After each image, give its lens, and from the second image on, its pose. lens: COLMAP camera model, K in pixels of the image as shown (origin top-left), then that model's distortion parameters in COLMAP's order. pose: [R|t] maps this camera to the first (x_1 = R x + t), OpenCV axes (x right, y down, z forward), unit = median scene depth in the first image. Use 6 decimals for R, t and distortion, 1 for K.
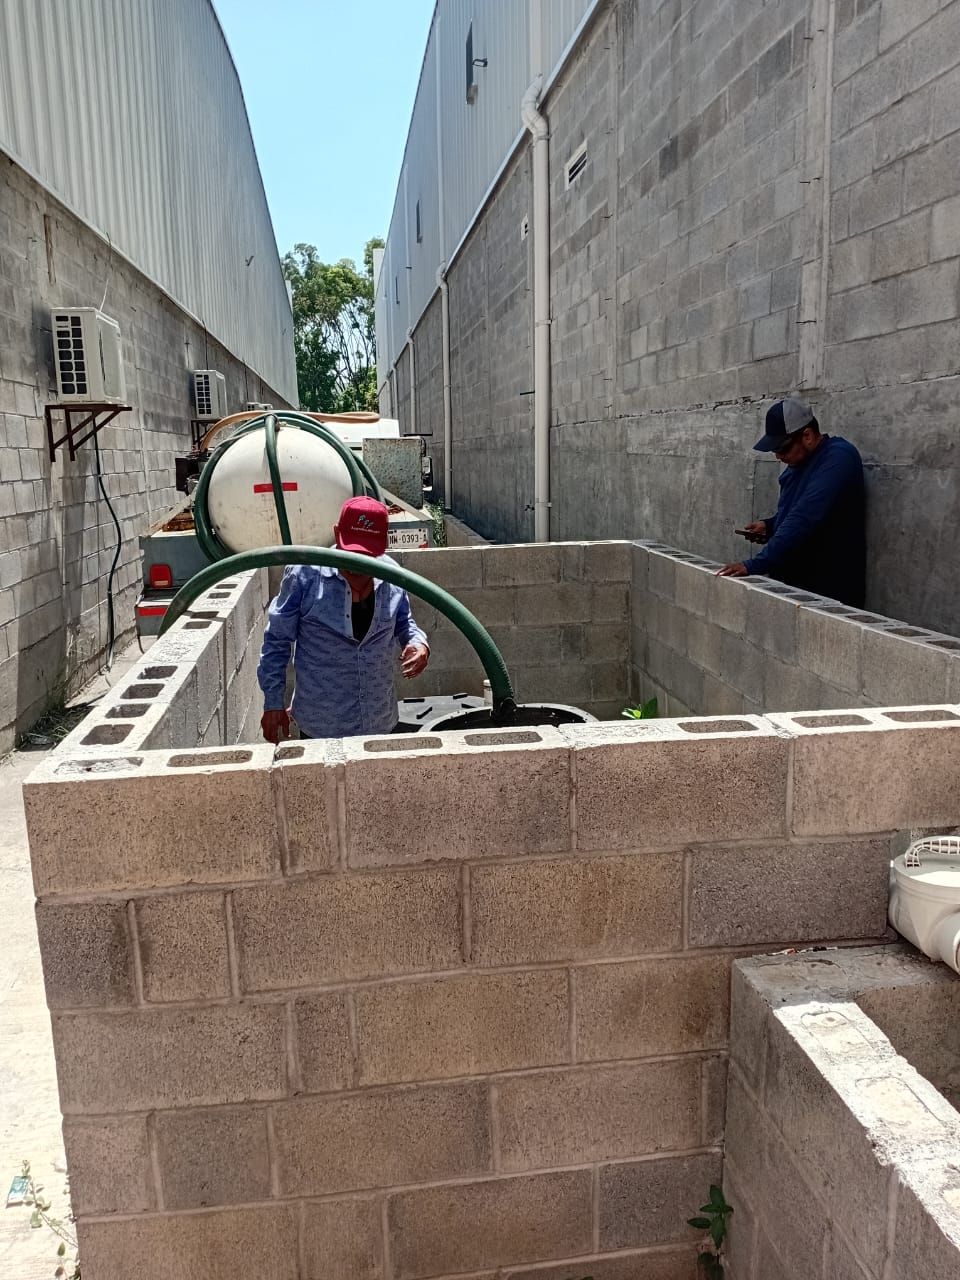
lens RADIAL K [[1001.3, 0, 480.0], [0, 1001.3, 640.0], [0, 0, 1]] dist [0.069369, -0.150813]
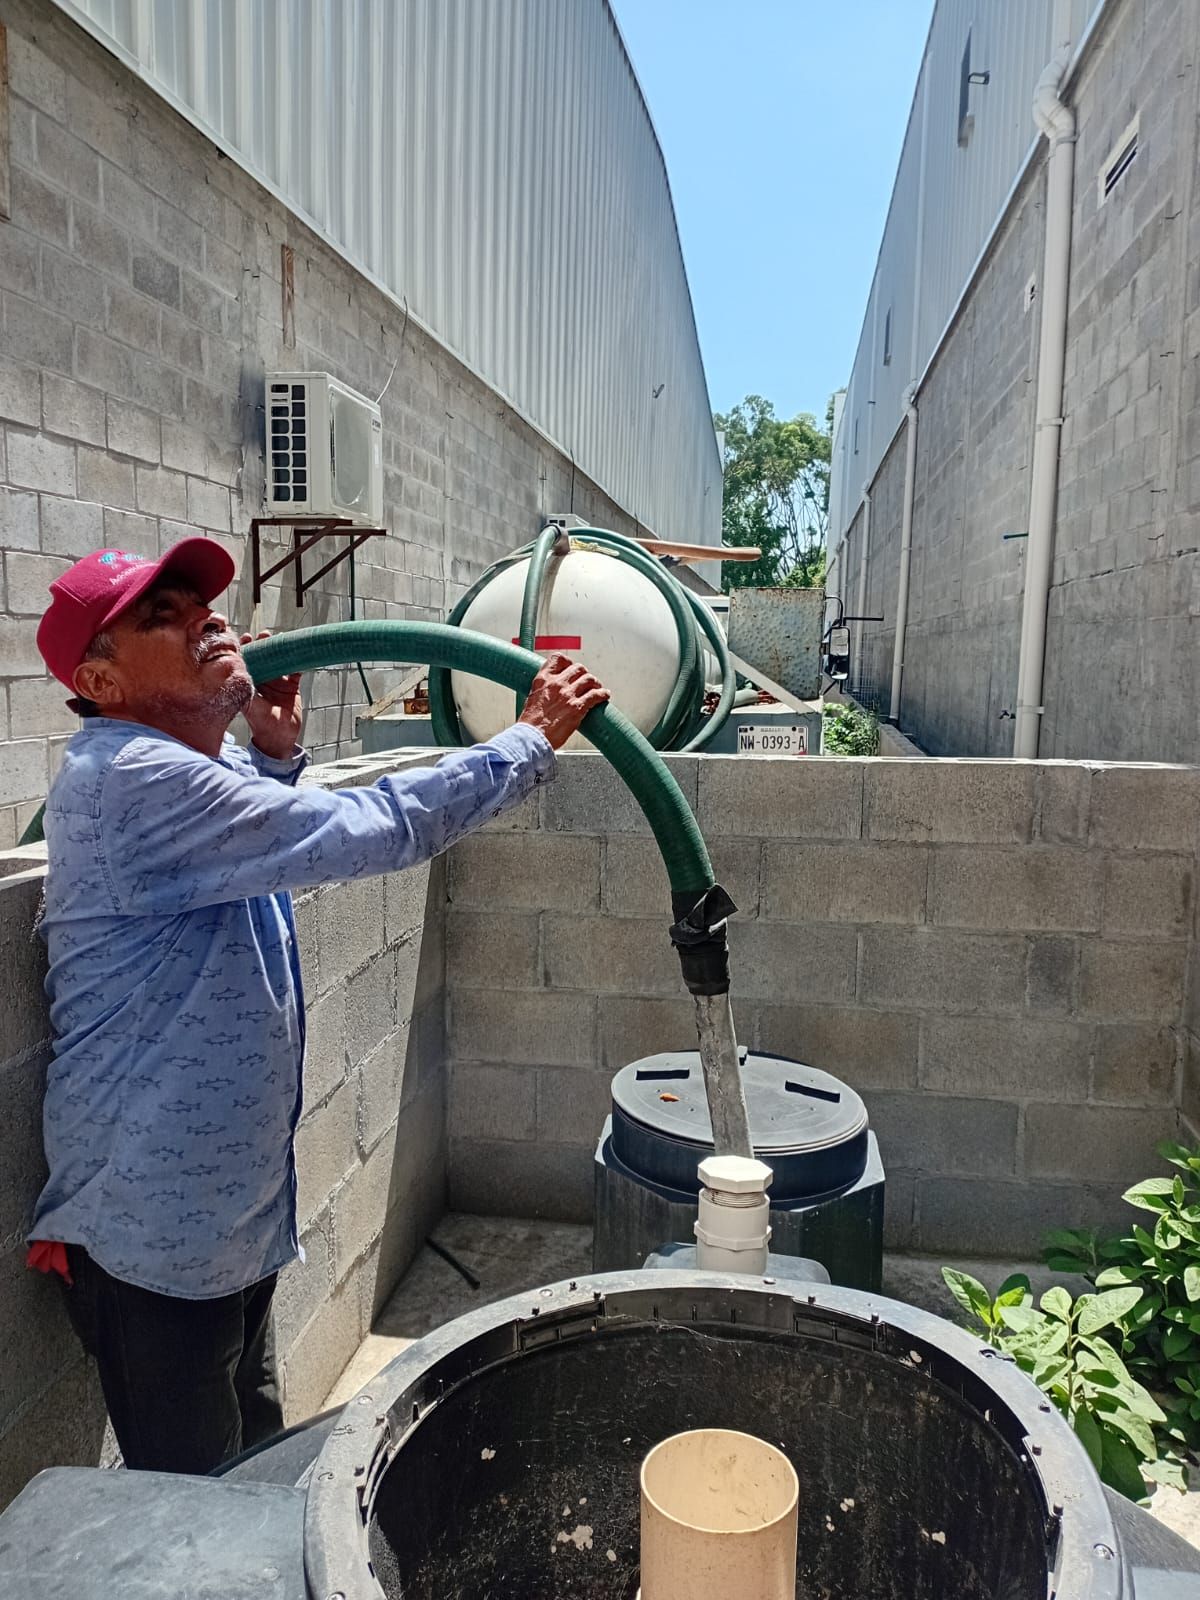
lens RADIAL K [[1251.6, 0, 600.0], [0, 1251.6, 800.0], [0, 0, 1]] dist [0.069369, -0.150813]
pose [[0.960626, 0.068090, -0.269373, 0.022006], [-0.086285, 0.994680, -0.056280, -0.013805], [0.264108, 0.077307, 0.961390, 0.194047]]
